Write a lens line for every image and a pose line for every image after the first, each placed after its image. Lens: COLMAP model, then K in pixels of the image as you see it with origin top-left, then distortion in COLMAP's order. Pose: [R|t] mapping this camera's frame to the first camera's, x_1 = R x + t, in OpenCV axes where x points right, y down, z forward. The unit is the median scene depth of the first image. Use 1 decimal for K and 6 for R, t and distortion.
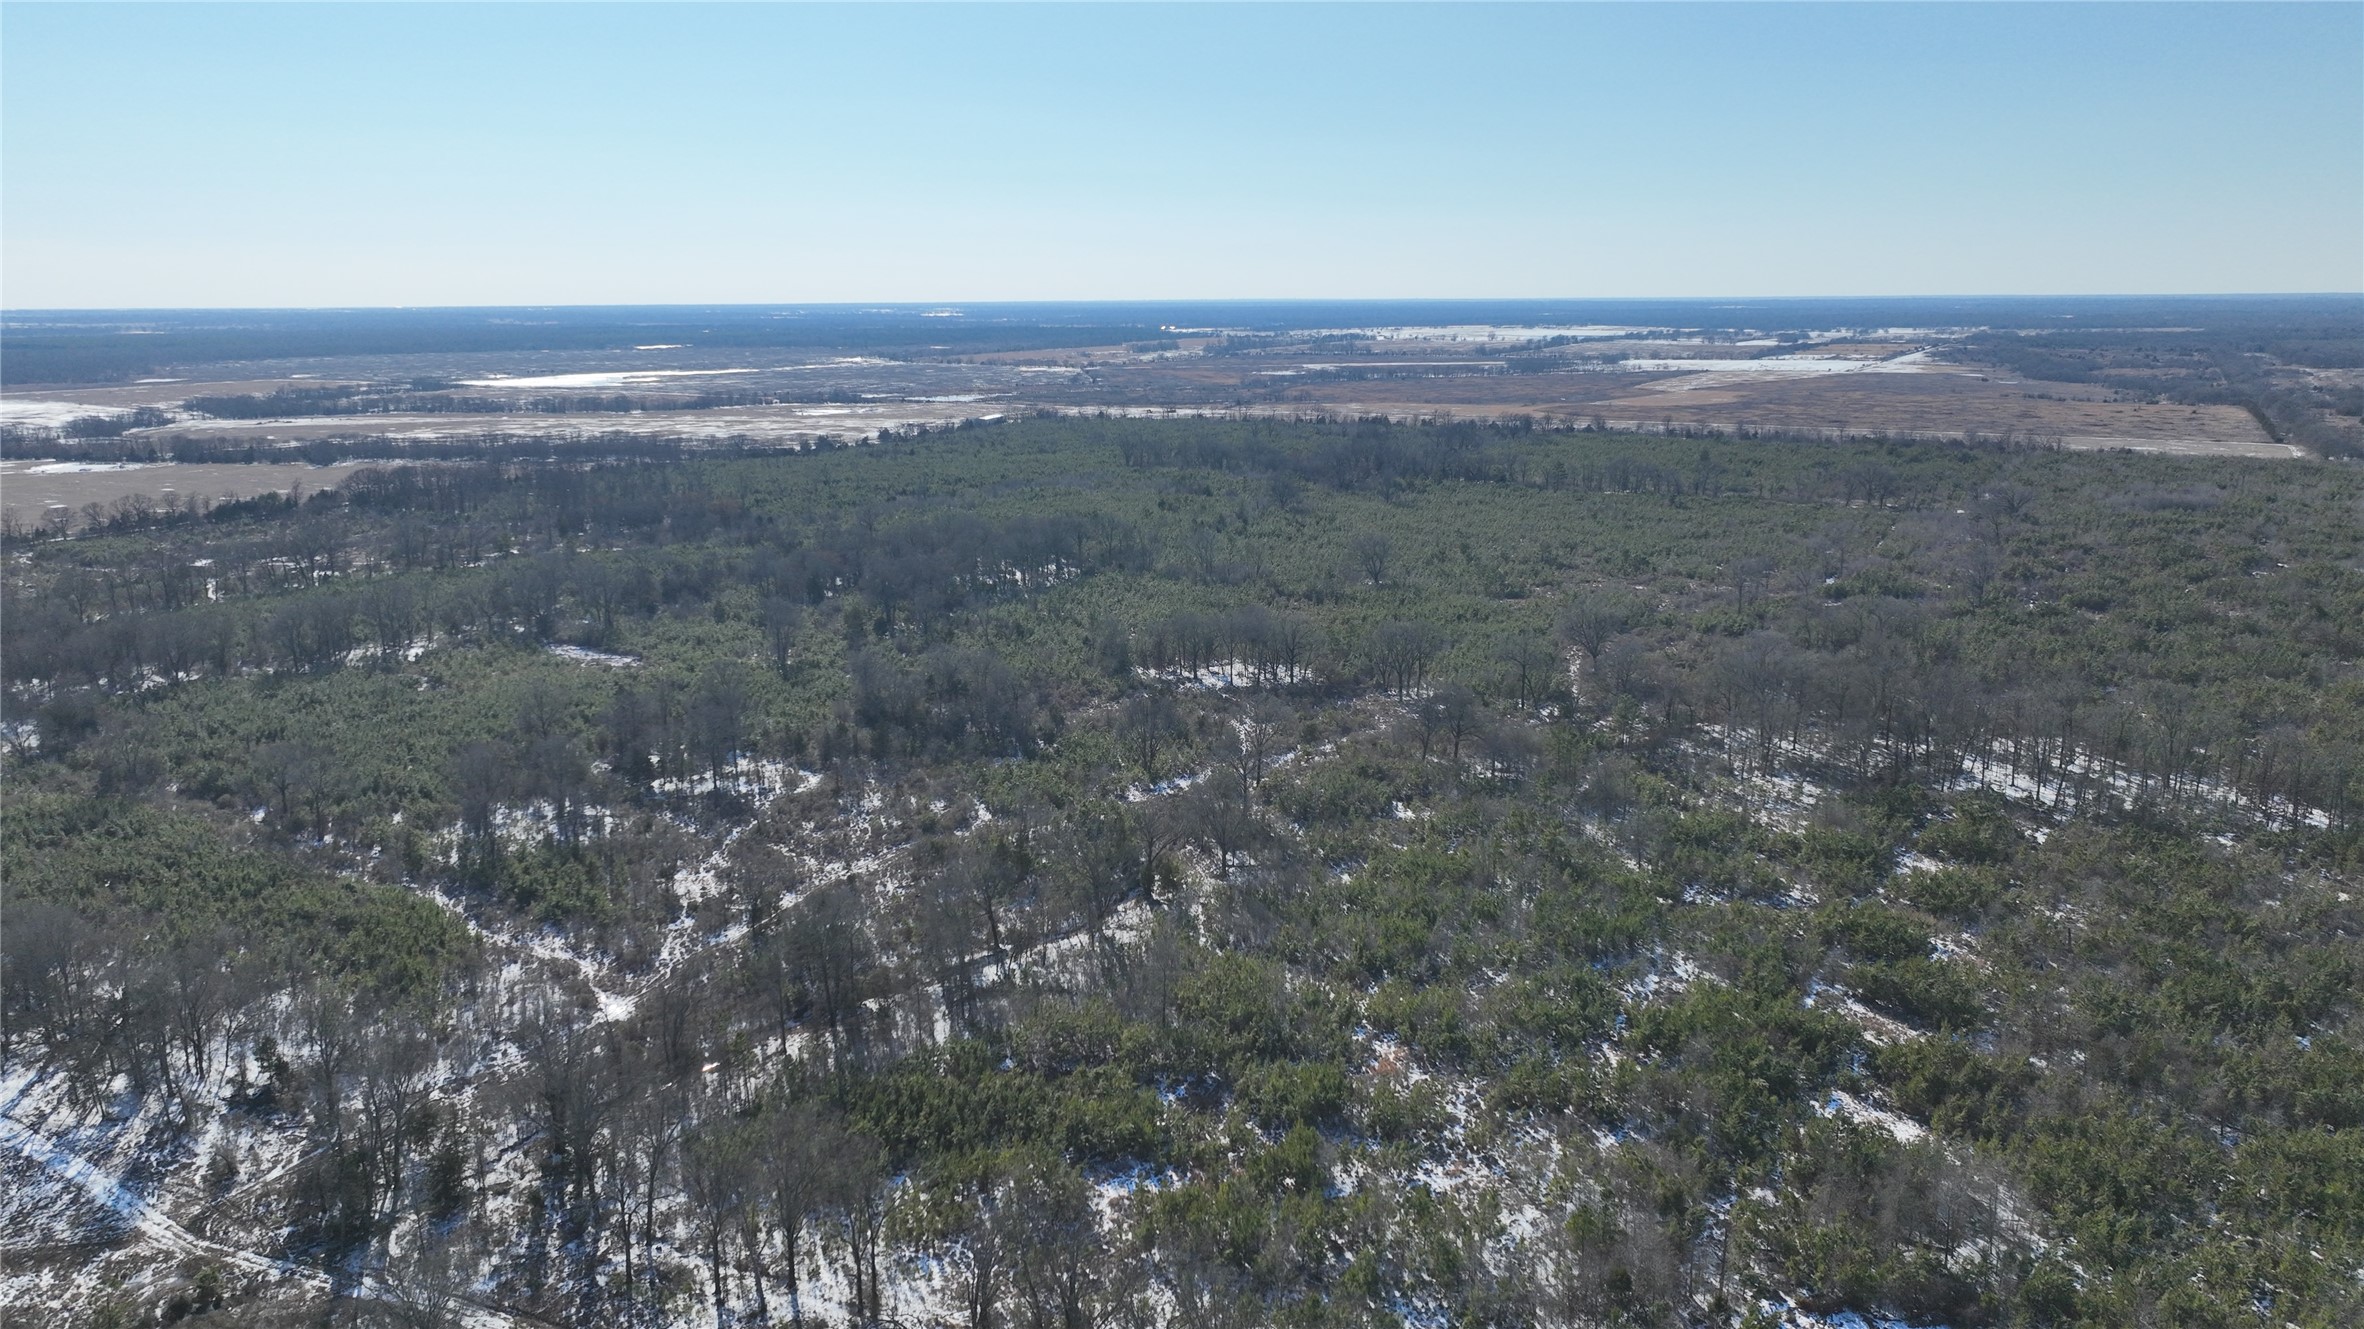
lens RADIAL K [[1663.9, 0, 1183.9], [0, 1663.9, 671.0], [0, 0, 1]] dist [-0.002952, 0.018163]
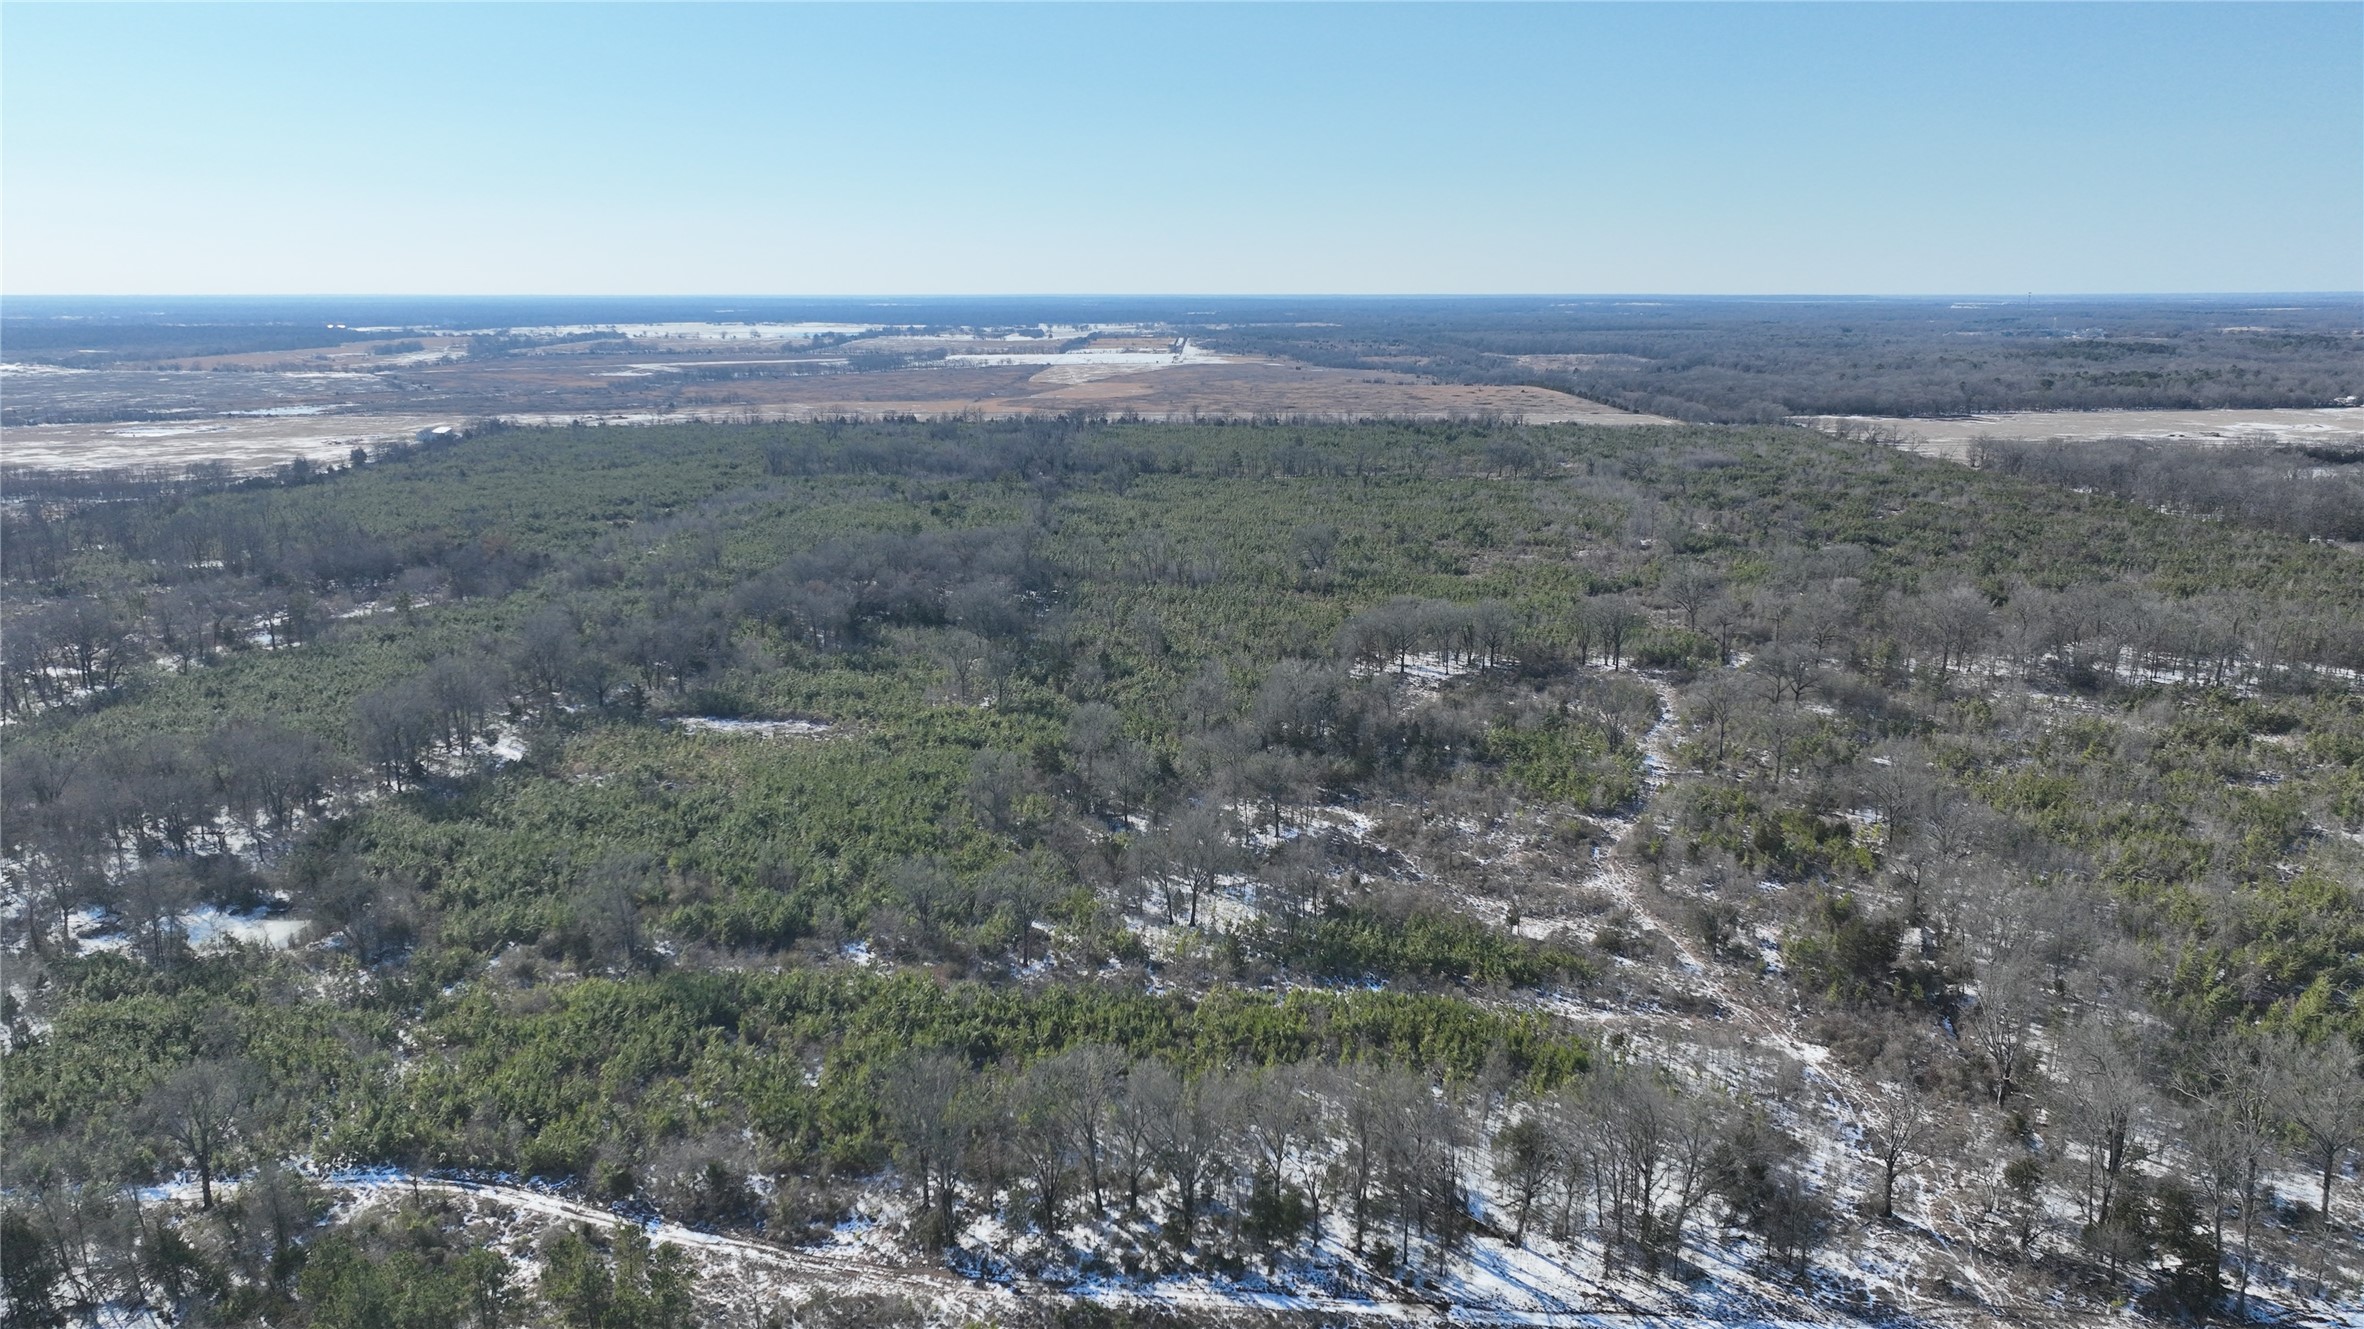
lens RADIAL K [[1663.9, 0, 1182.2], [0, 1663.9, 664.7], [0, 0, 1]] dist [-0.002952, 0.018163]
pose [[0.867374, -0.103668, 0.486739, -0.552157], [0.104572, 0.994193, 0.025399, -0.037009], [-0.486545, 0.028868, 0.873178, 0.179151]]
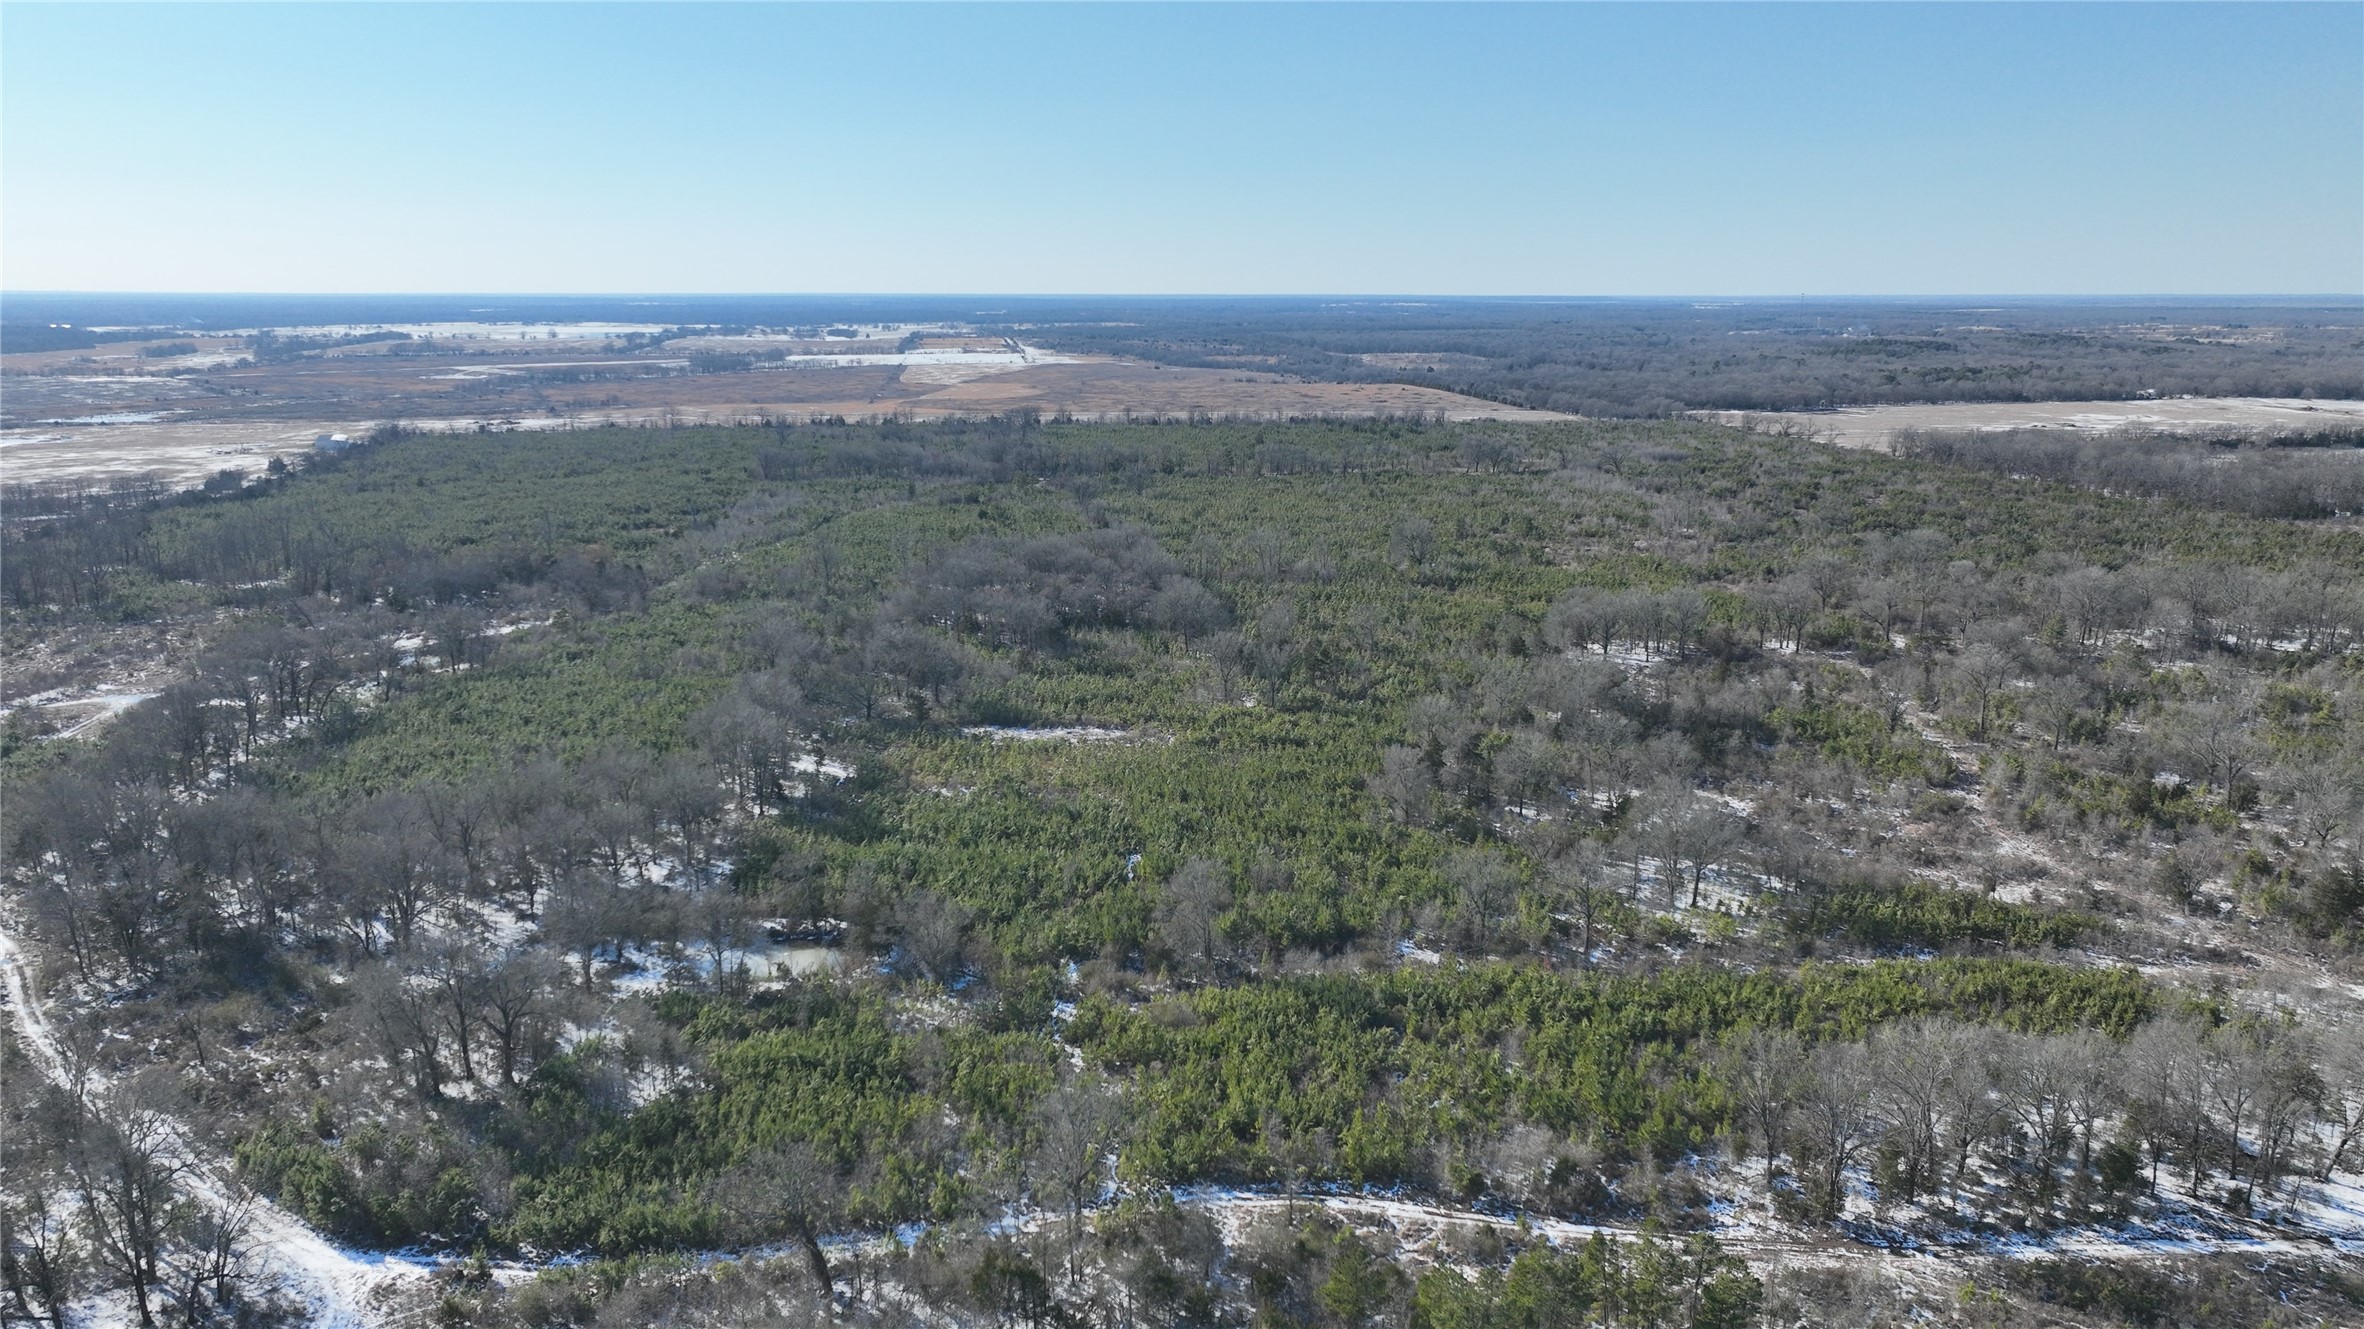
lens RADIAL K [[1663.9, 0, 1180.9], [0, 1663.9, 666.3], [0, 0, 1]] dist [-0.002952, 0.018163]
pose [[0.786362, -0.128902, 0.604168, -0.761887], [0.129257, 0.990673, 0.043129, -0.065724], [-0.604092, 0.044178, 0.795689, 0.312682]]
